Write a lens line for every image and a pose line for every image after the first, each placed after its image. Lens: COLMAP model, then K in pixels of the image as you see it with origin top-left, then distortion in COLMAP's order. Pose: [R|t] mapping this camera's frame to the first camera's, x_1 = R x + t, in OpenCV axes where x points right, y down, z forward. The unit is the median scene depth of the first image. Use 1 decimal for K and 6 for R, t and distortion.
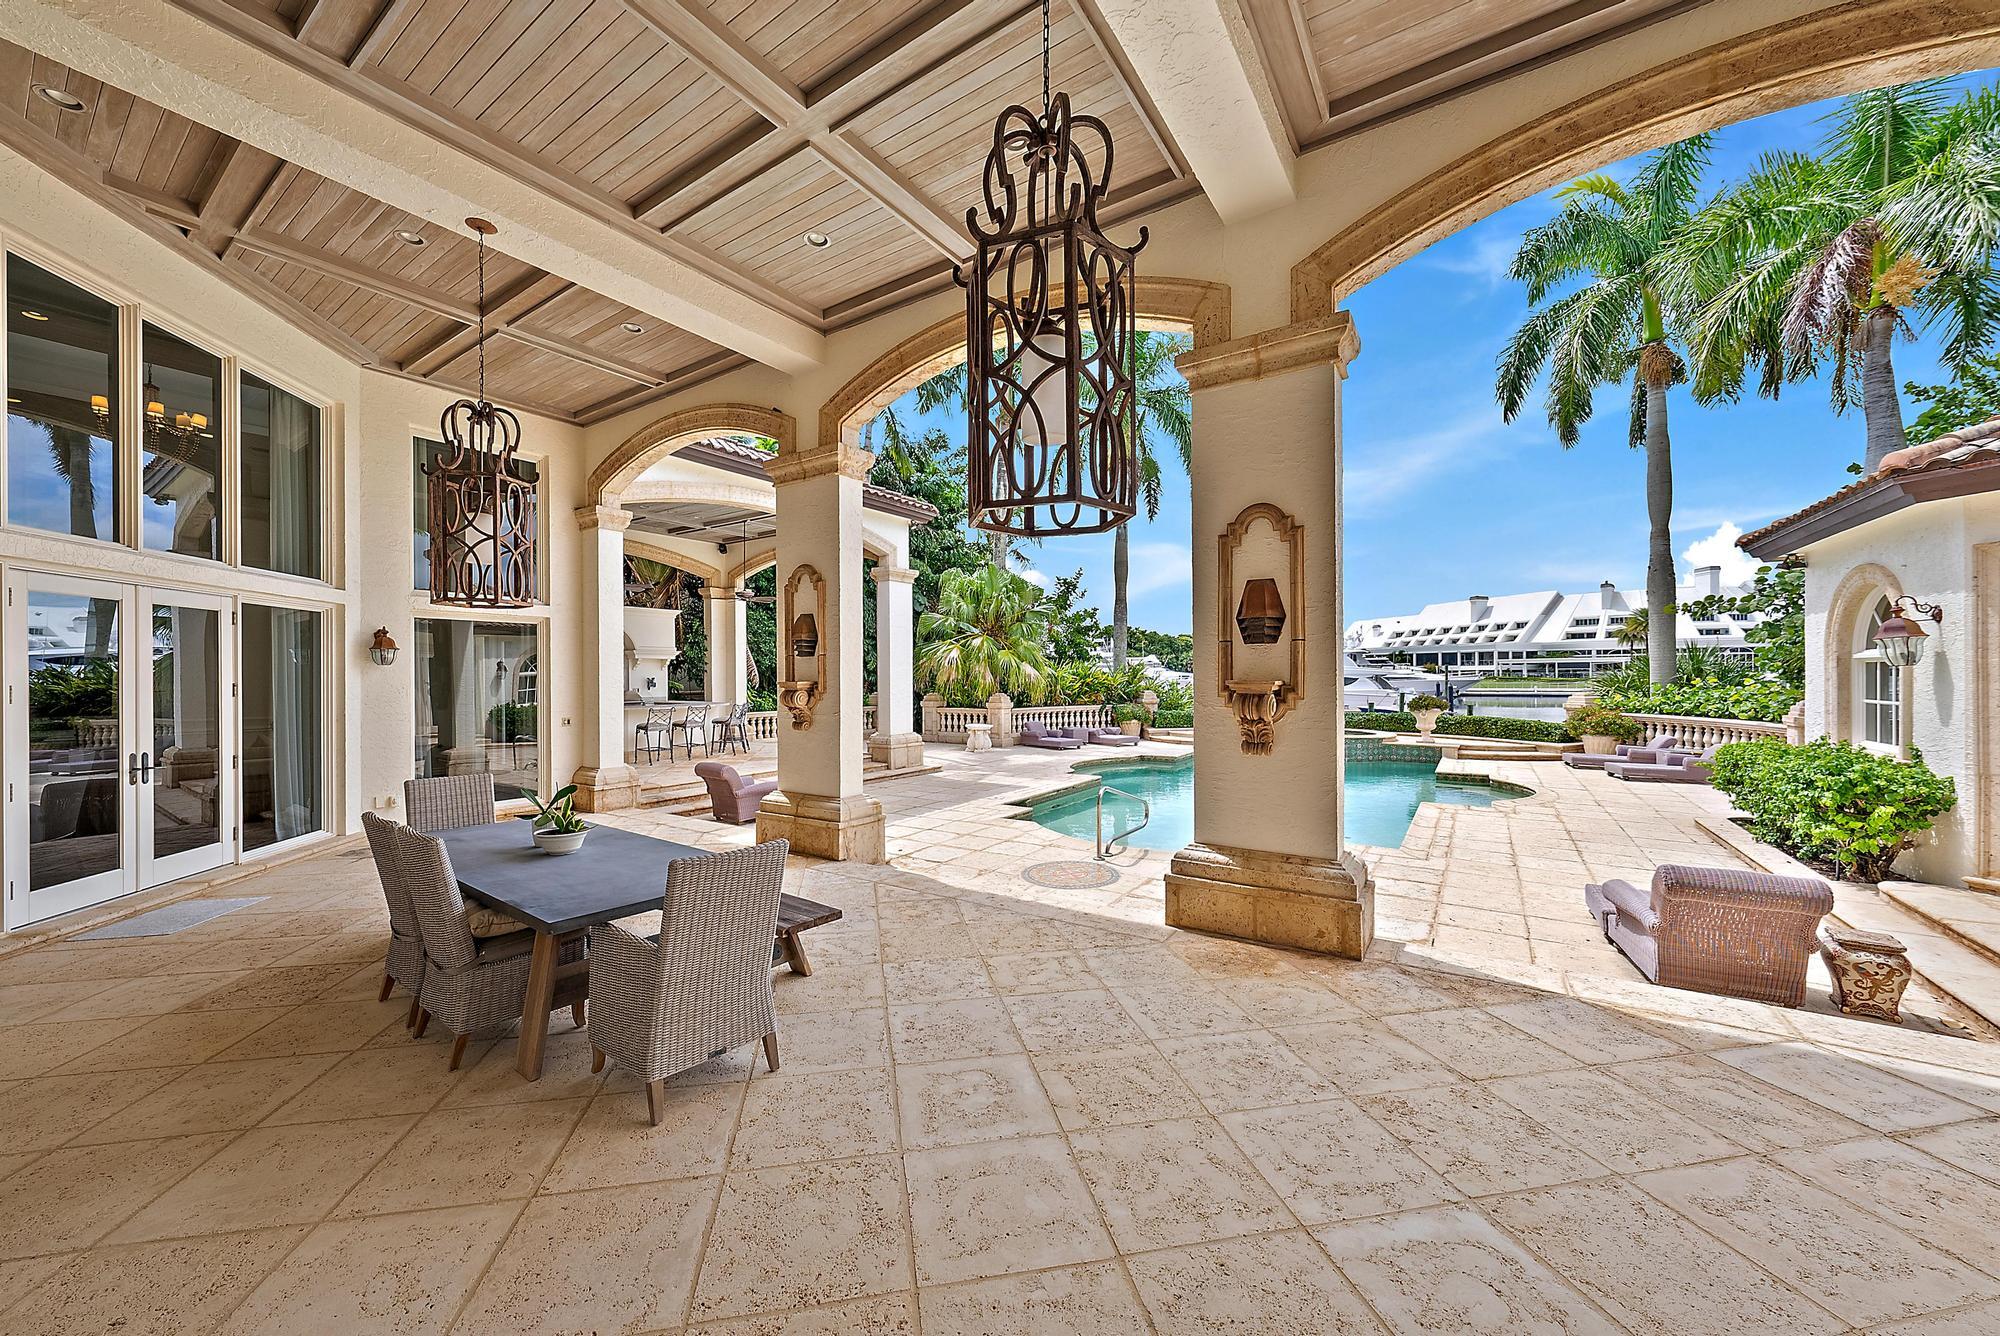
lens RADIAL K [[750.0, 0, 996.3], [0, 750.0, 667.8], [0, 0, 1]] dist [0.003096, -0.000150]
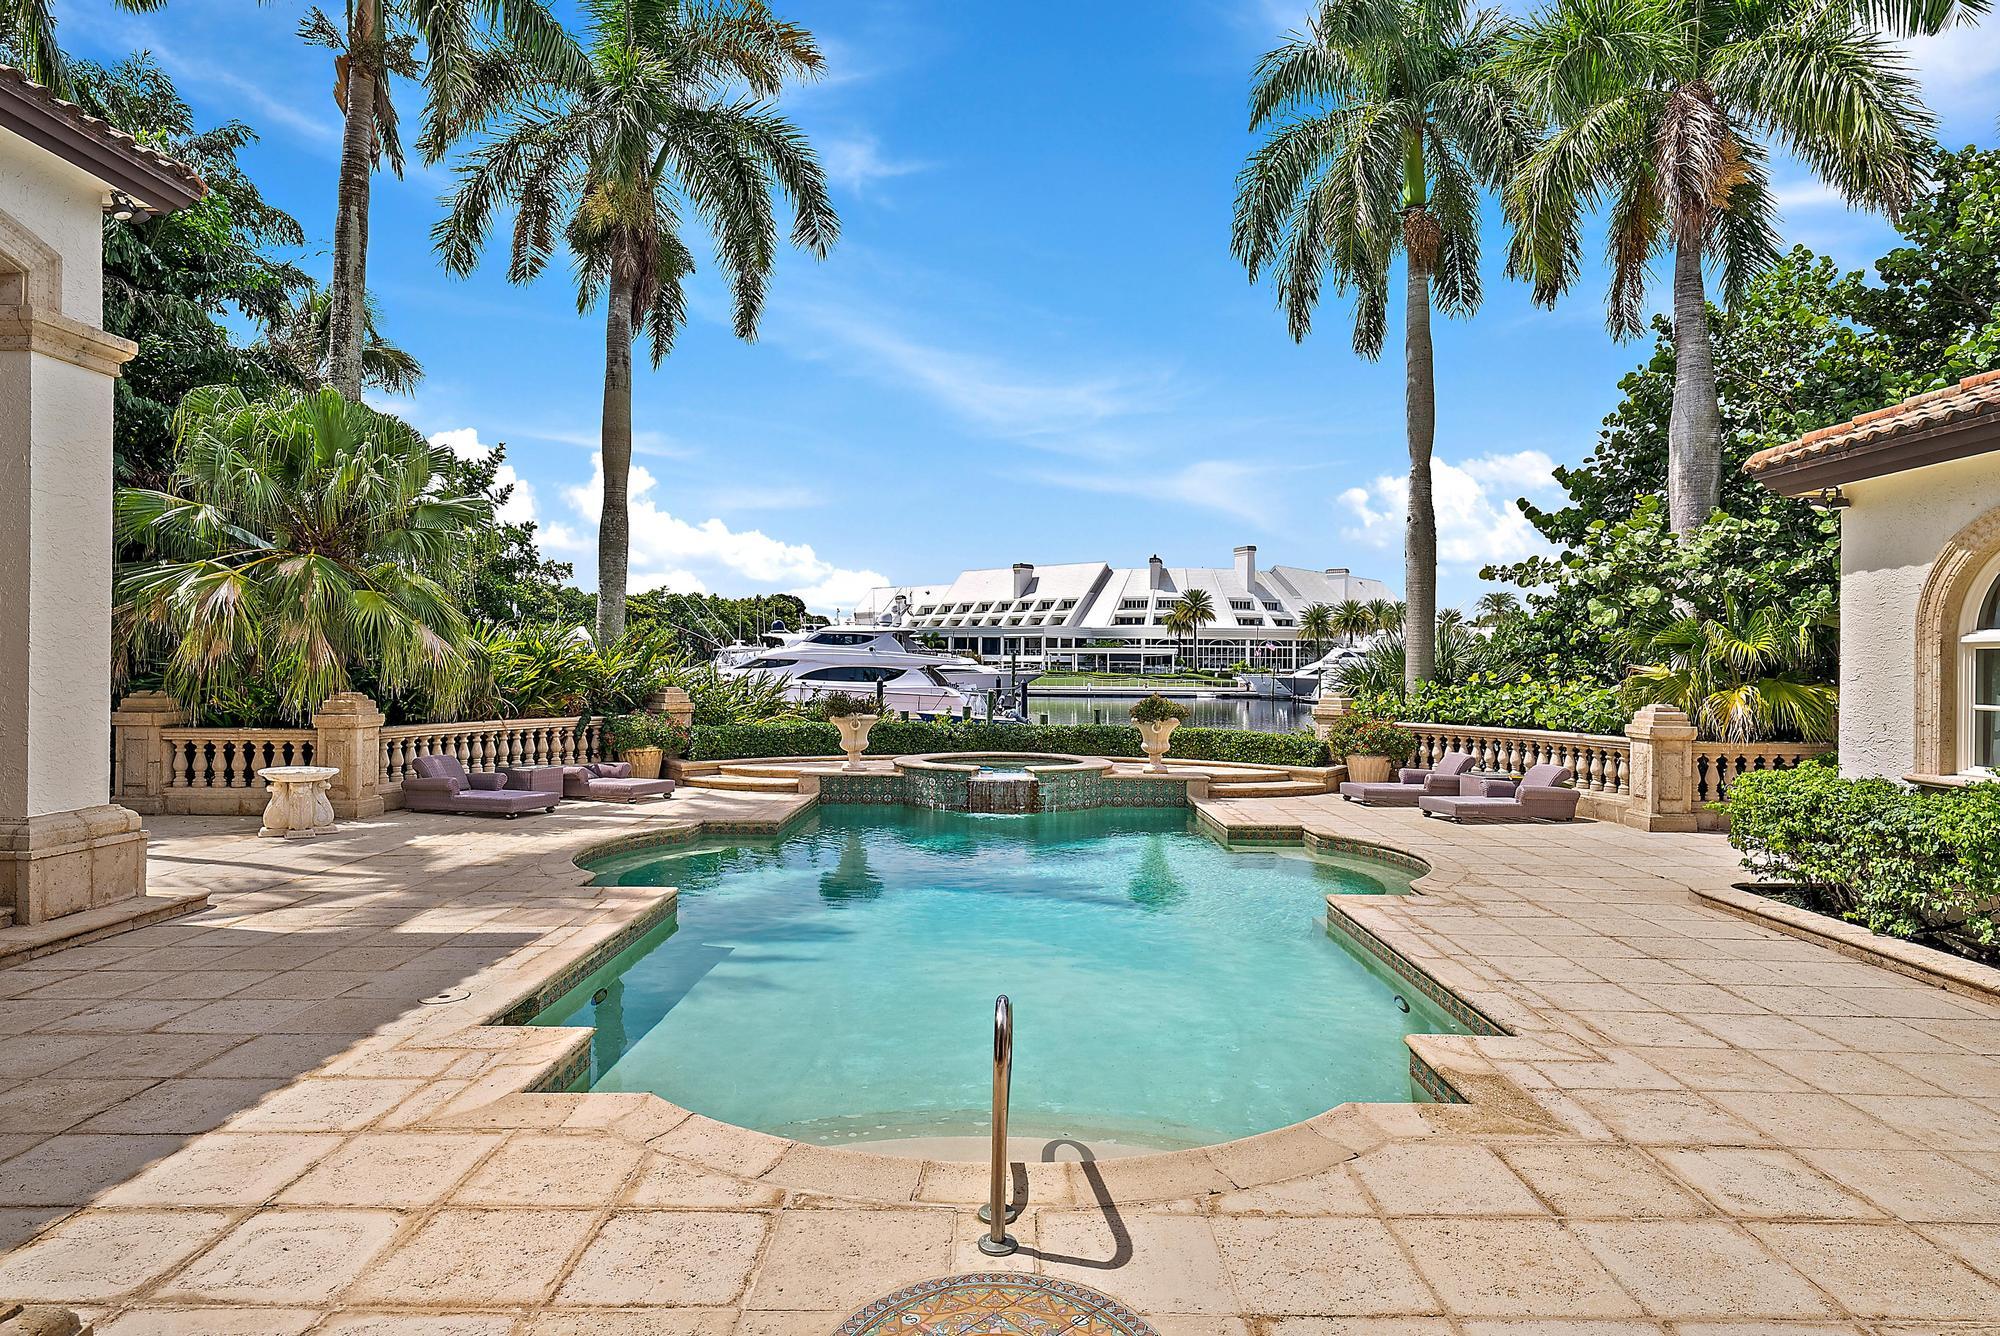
lens RADIAL K [[1139.0, 0, 1006.7], [0, 1139.0, 663.6], [0, 0, 1]] dist [0.003160, 0.001160]
pose [[0.827854, 0.015602, 0.560726, -0.048283], [-0.021028, 0.999774, 0.003227, 0.007655], [-0.560549, -0.014462, 0.827995, 0.247105]]
